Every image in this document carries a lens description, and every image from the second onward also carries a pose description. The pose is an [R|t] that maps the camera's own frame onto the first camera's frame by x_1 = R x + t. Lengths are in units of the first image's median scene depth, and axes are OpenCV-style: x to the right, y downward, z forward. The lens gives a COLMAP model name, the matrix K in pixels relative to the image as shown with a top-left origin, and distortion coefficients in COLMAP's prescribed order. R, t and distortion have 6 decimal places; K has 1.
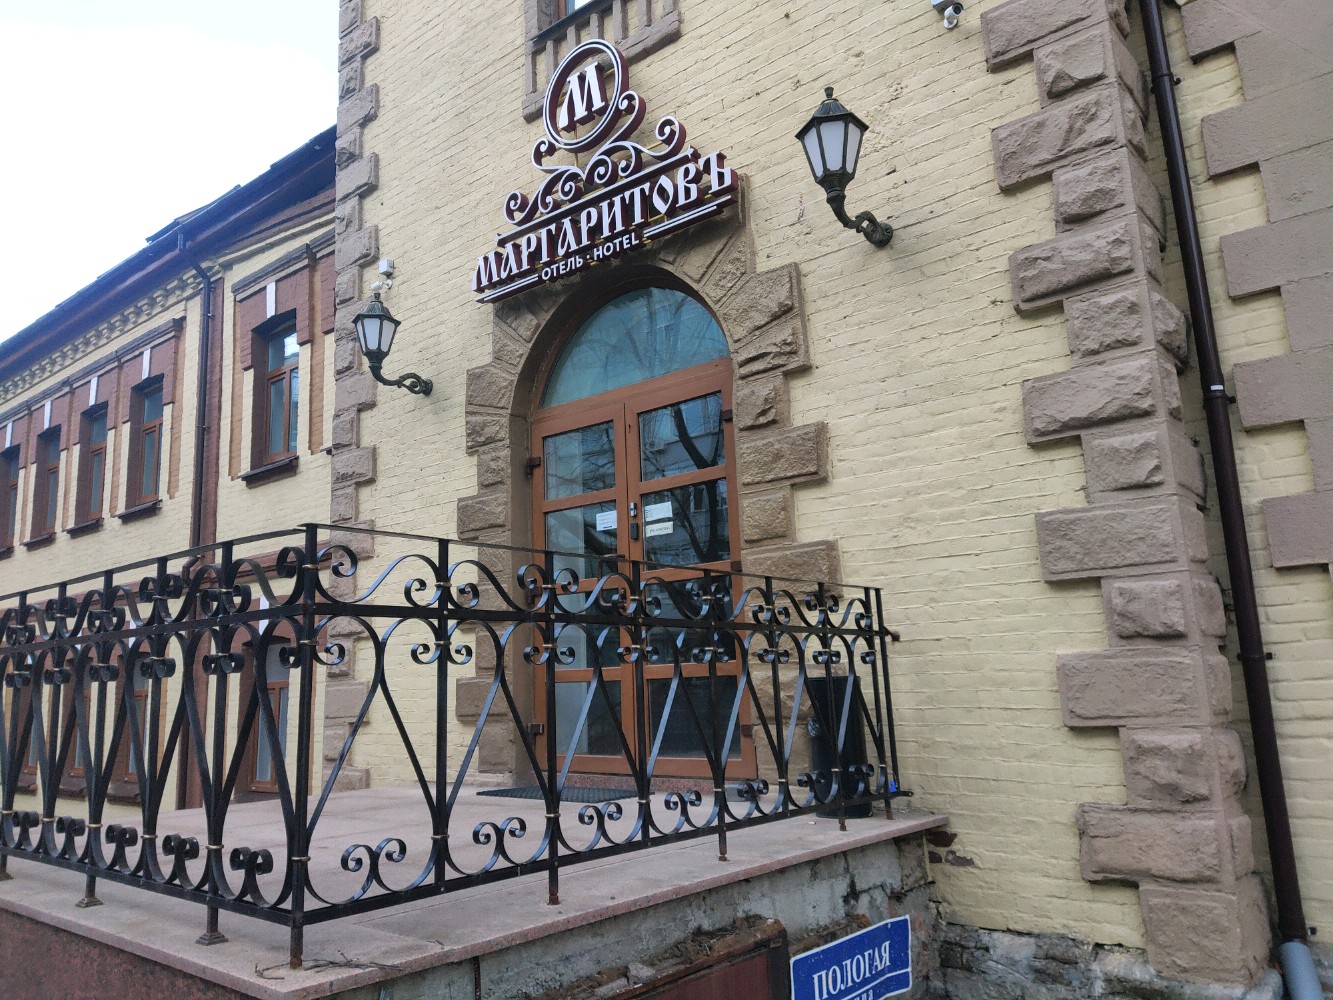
lens RADIAL K [[996.0, 0, 660.2], [0, 996.0, 472.2], [0, 0, 1]] dist [0.056297, -0.023617]
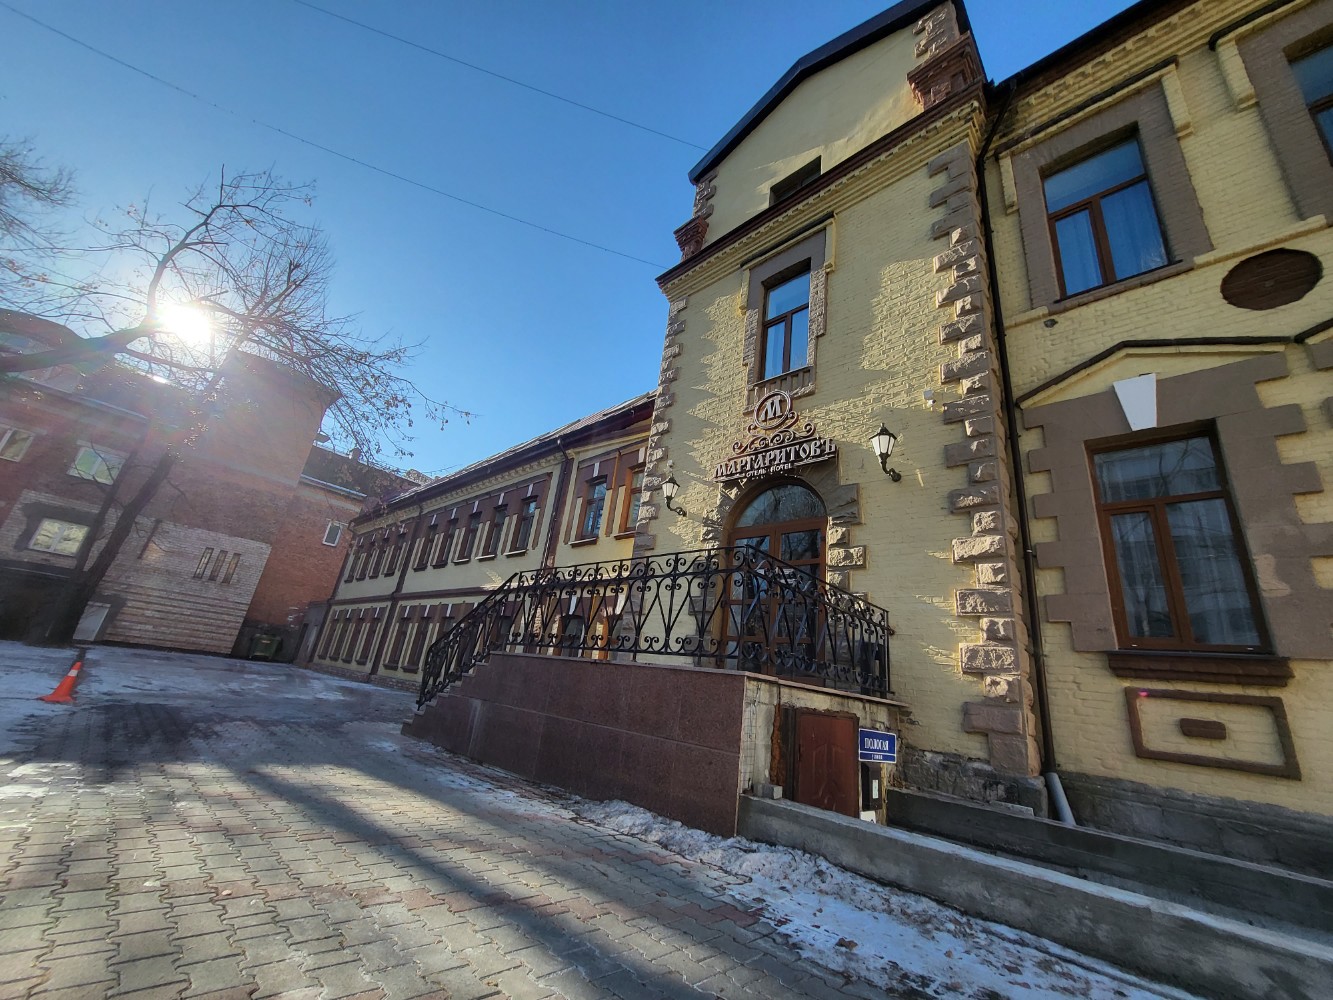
lens RADIAL K [[523.7, 0, 662.7], [0, 523.7, 498.4], [0, 0, 1]] dist [0.007958, -0.000412]
pose [[0.985018, 0.132025, -0.110945, -0.184996], [-0.147078, 0.979063, -0.140729, 0.082618], [0.090042, 0.154938, 0.983812, -0.327030]]
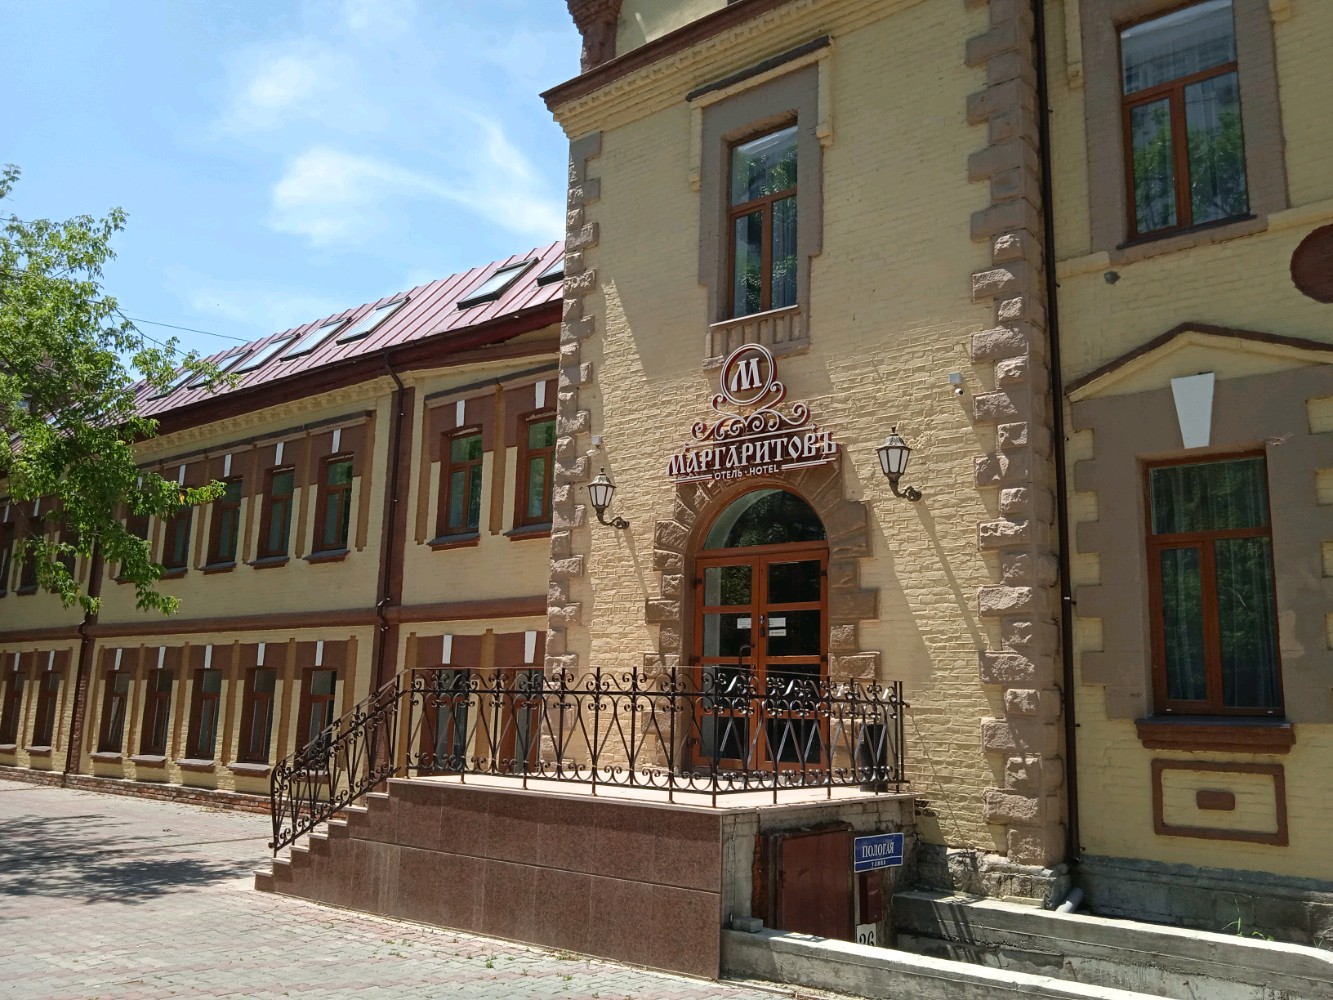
lens RADIAL K [[1102.7, 0, 662.7], [0, 1102.7, 511.2], [0, 0, 1]] dist [0.013373, -0.002401]
pose [[0.997750, 0.066993, 0.002666, -0.223637], [-0.067040, 0.997399, 0.026472, -0.195592], [-0.000886, -0.026591, 0.999646, -0.937365]]
